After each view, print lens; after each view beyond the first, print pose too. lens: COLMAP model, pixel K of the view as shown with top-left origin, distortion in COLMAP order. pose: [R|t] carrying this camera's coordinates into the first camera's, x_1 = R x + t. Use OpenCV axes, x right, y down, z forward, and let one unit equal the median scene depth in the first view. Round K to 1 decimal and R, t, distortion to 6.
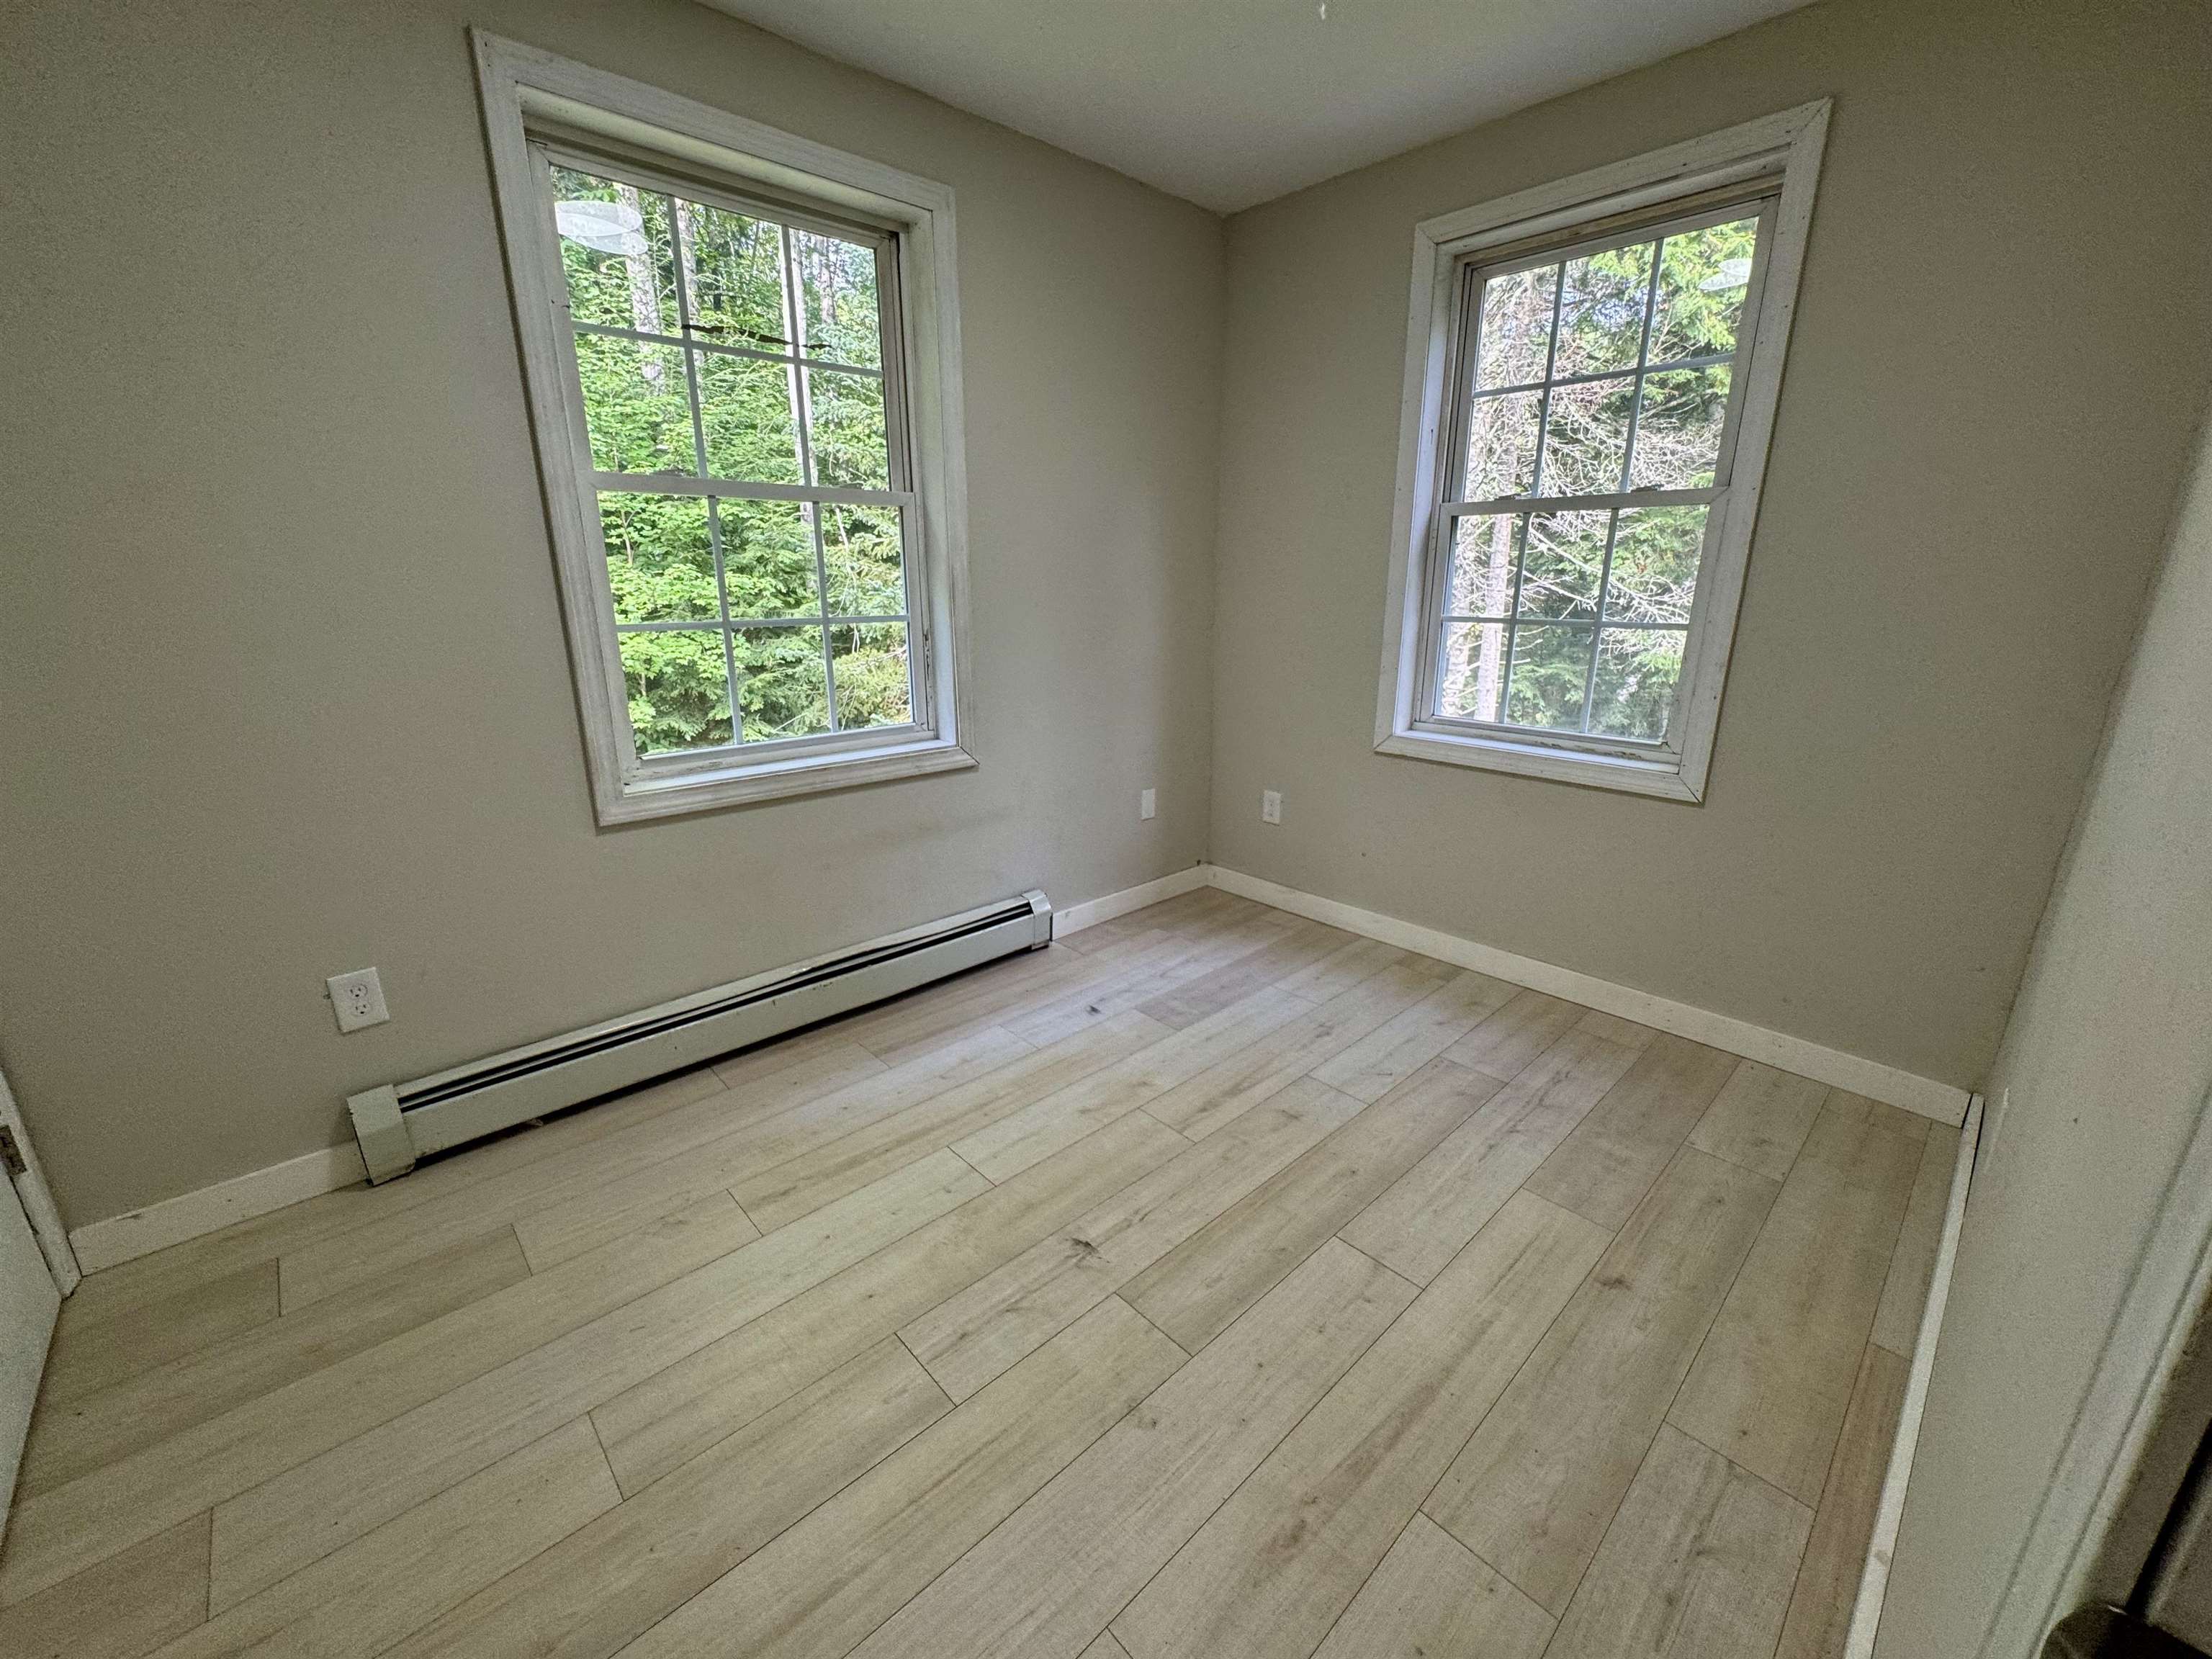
lens RADIAL K [[878.4, 0, 1109.6], [0, 878.4, 829.1], [0, 0, 1]] dist [-0.003027, 0.000881]
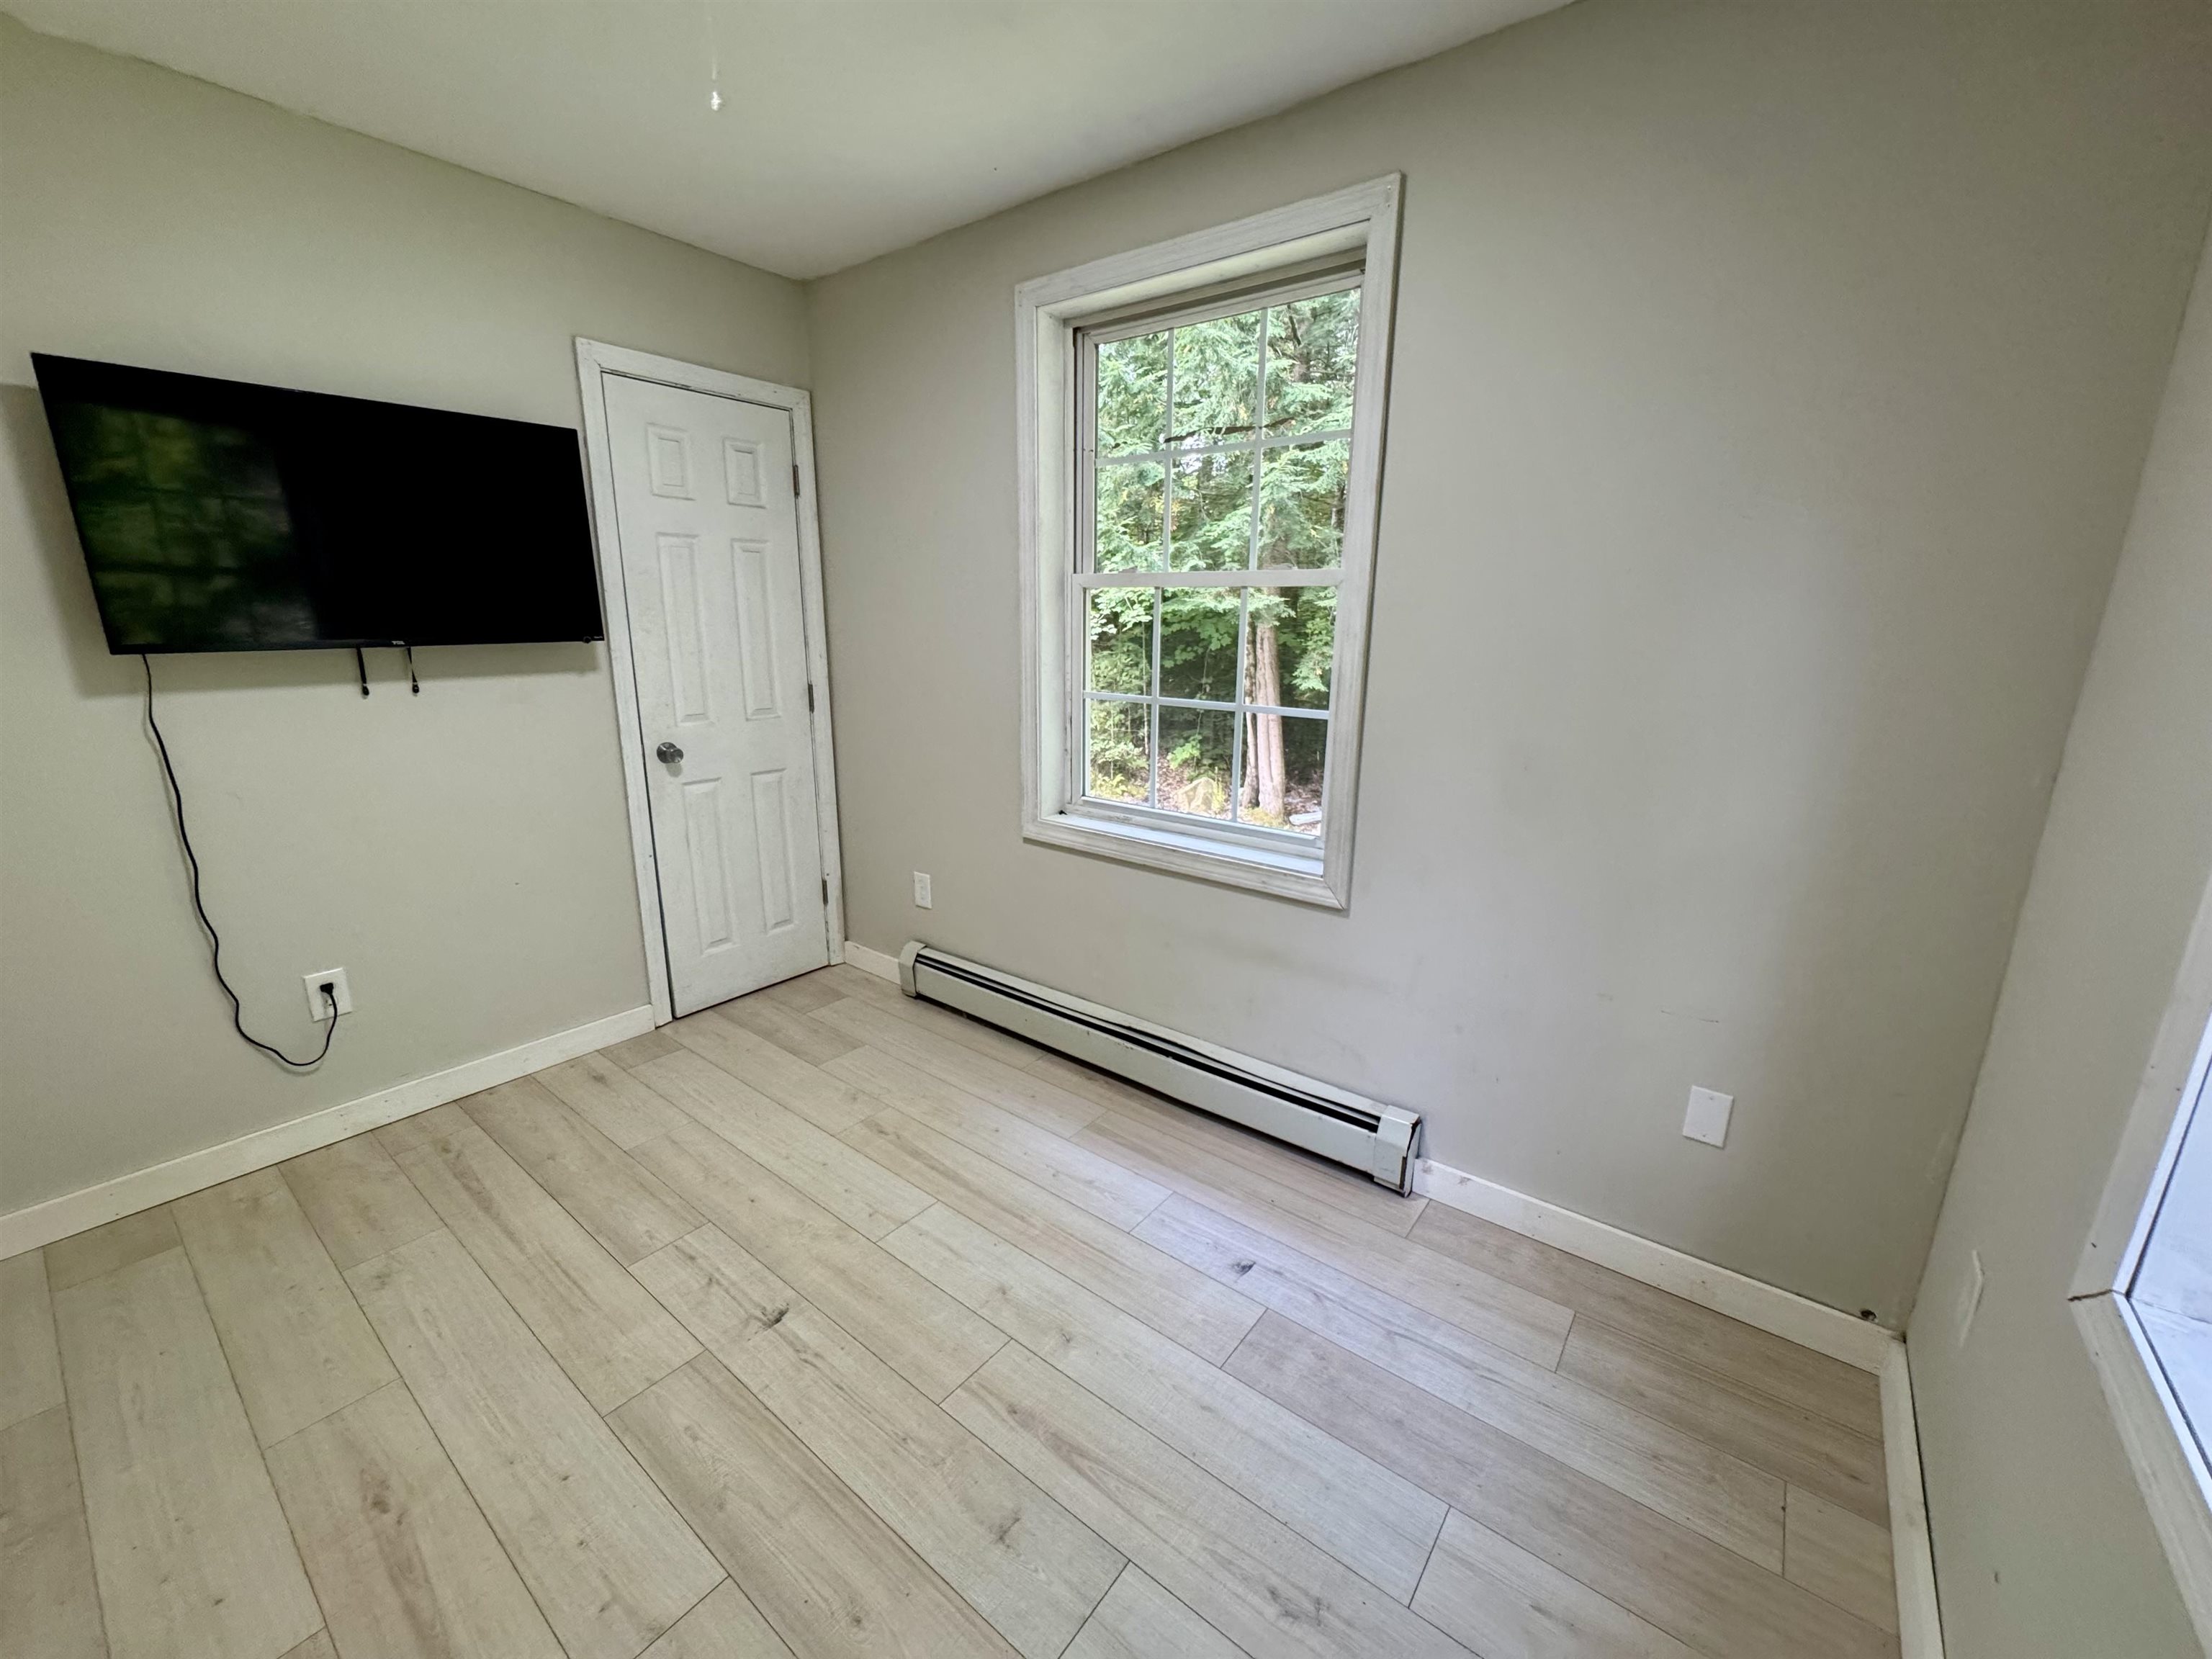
lens RADIAL K [[878.4, 0, 1115.8], [0, 878.4, 833.2], [0, 0, 1]] dist [-0.003027, 0.000881]
pose [[0.162928, 0.243033, -0.956237, 0.702068], [-0.282623, 0.940070, 0.190769, -0.294539], [0.945293, 0.239172, 0.221851, 0.804462]]
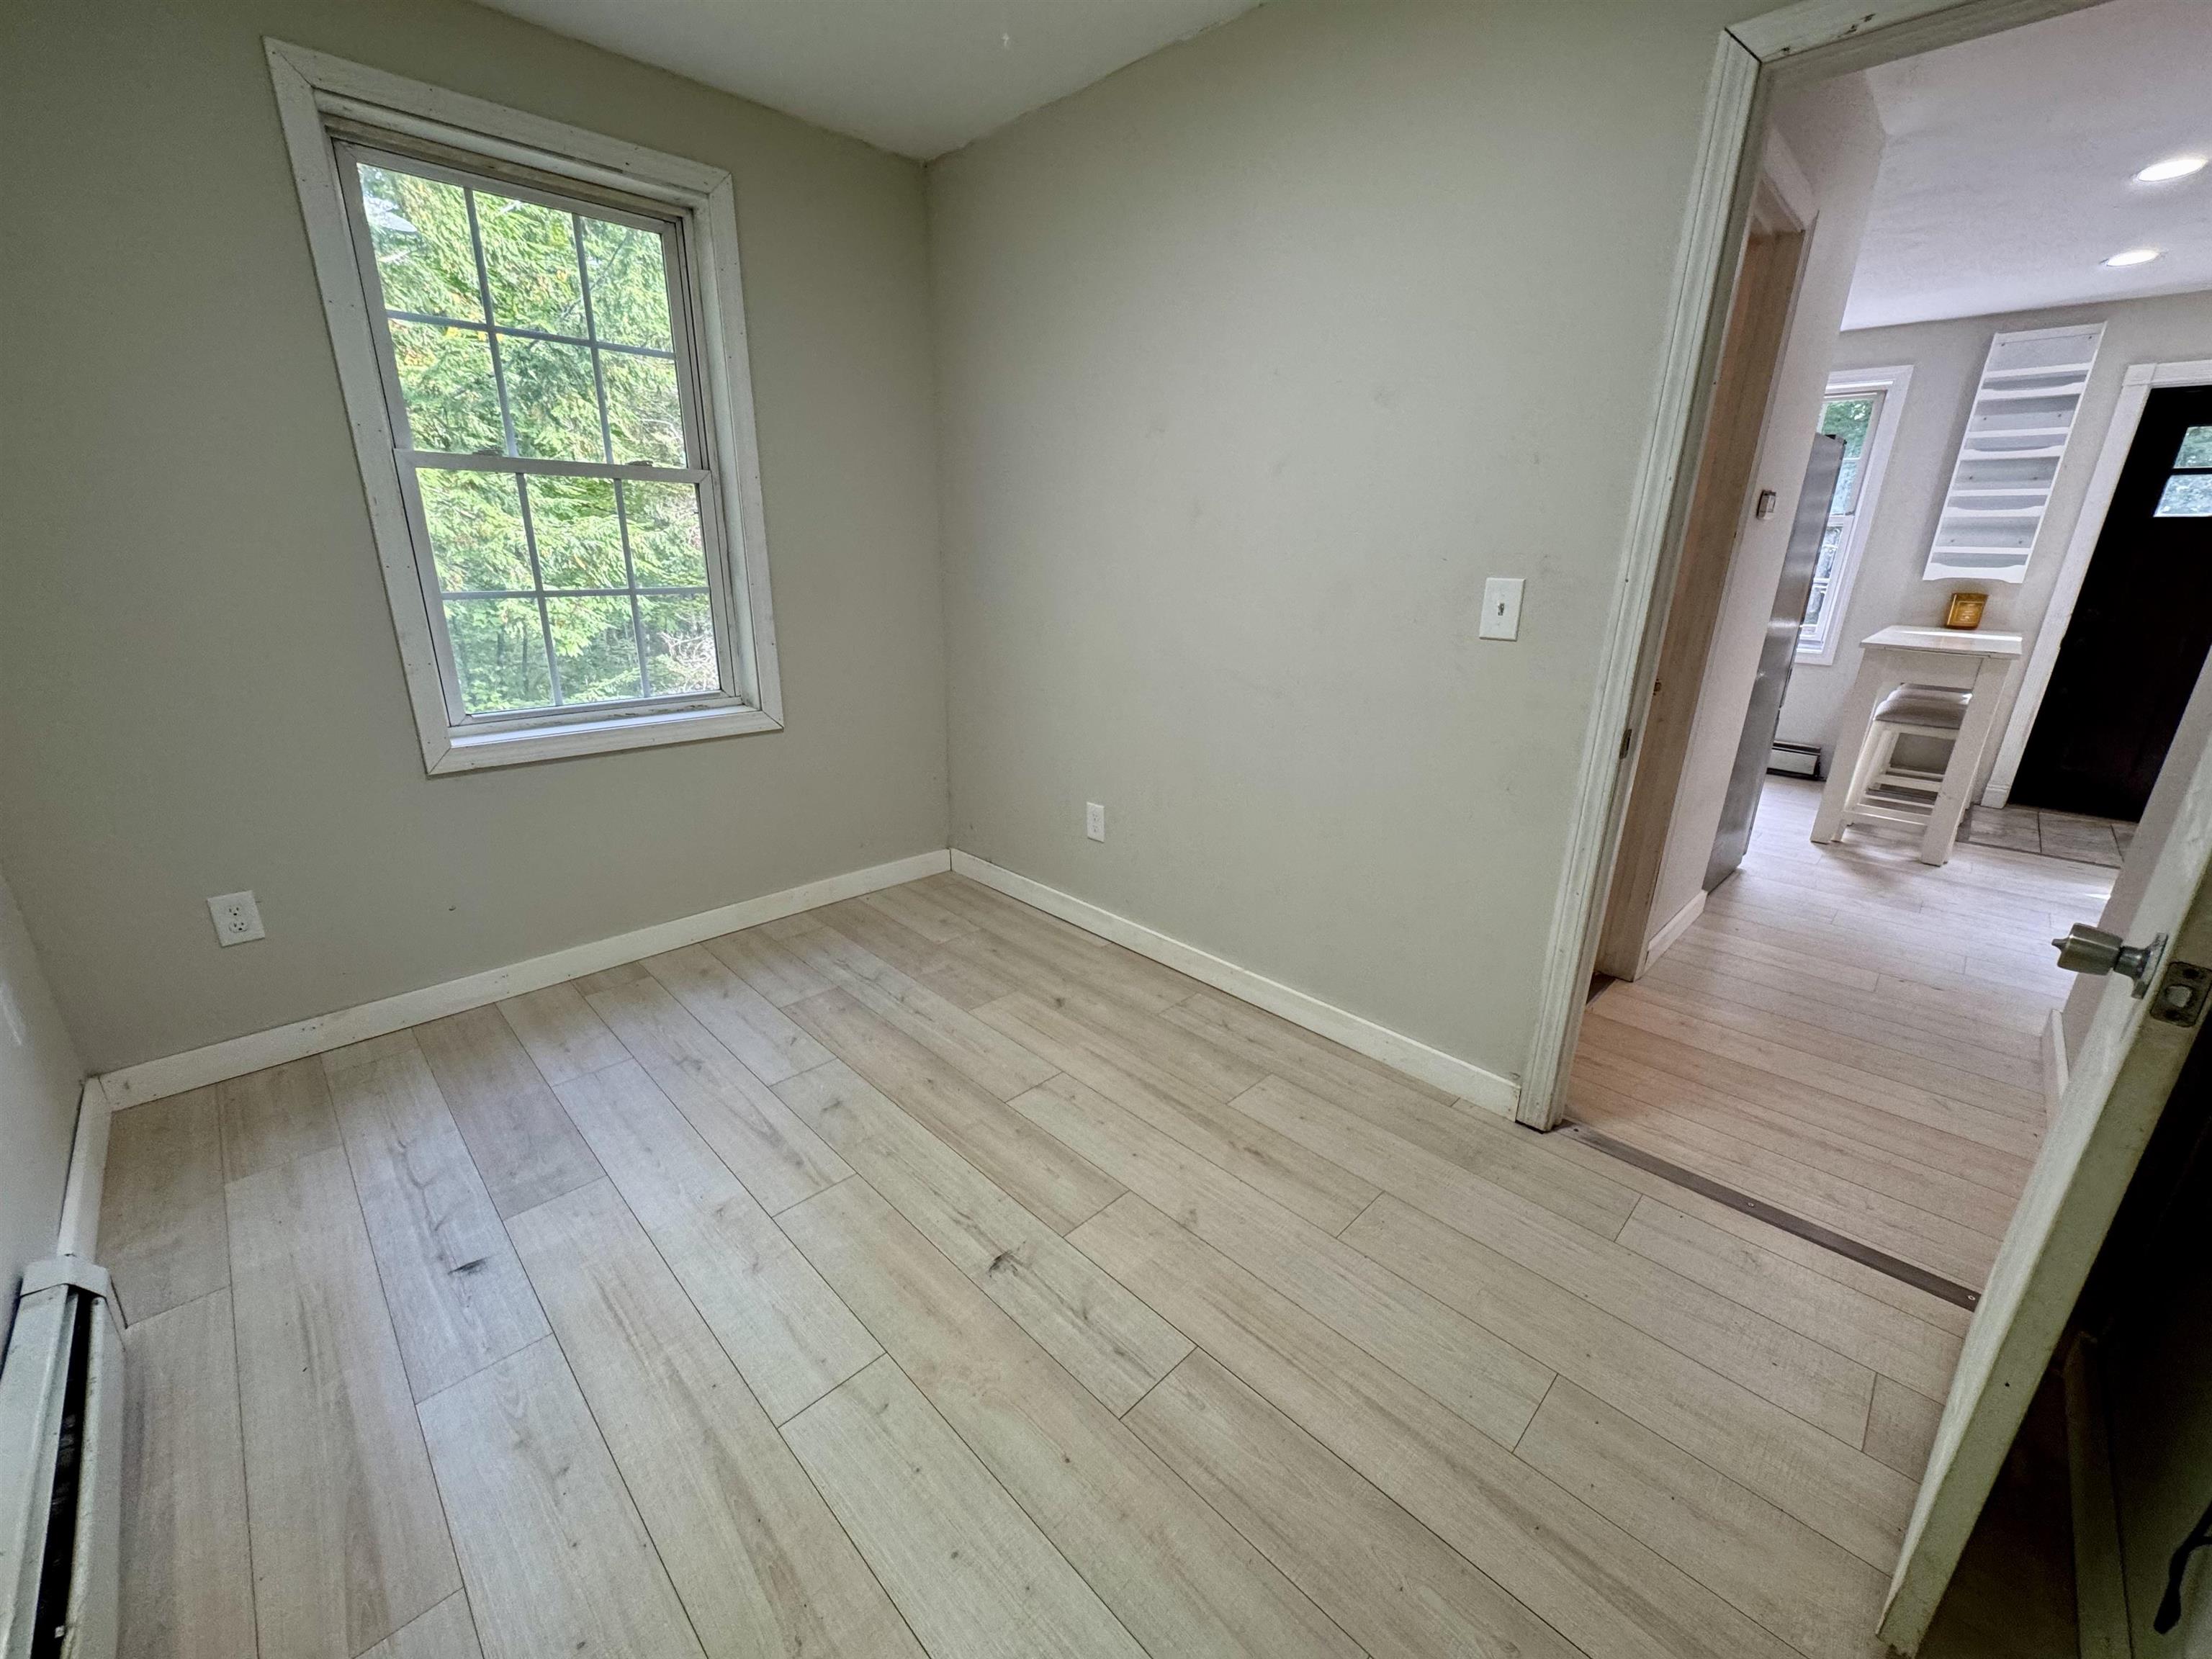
lens RADIAL K [[878.4, 0, 1108.9], [0, 878.4, 826.9], [0, 0, 1]] dist [-0.003027, 0.000881]
pose [[-0.033257, -0.308315, 0.950703, -0.638192], [0.257894, 0.916369, 0.306201, -0.180780], [-0.965601, 0.255364, 0.049037, 0.568939]]
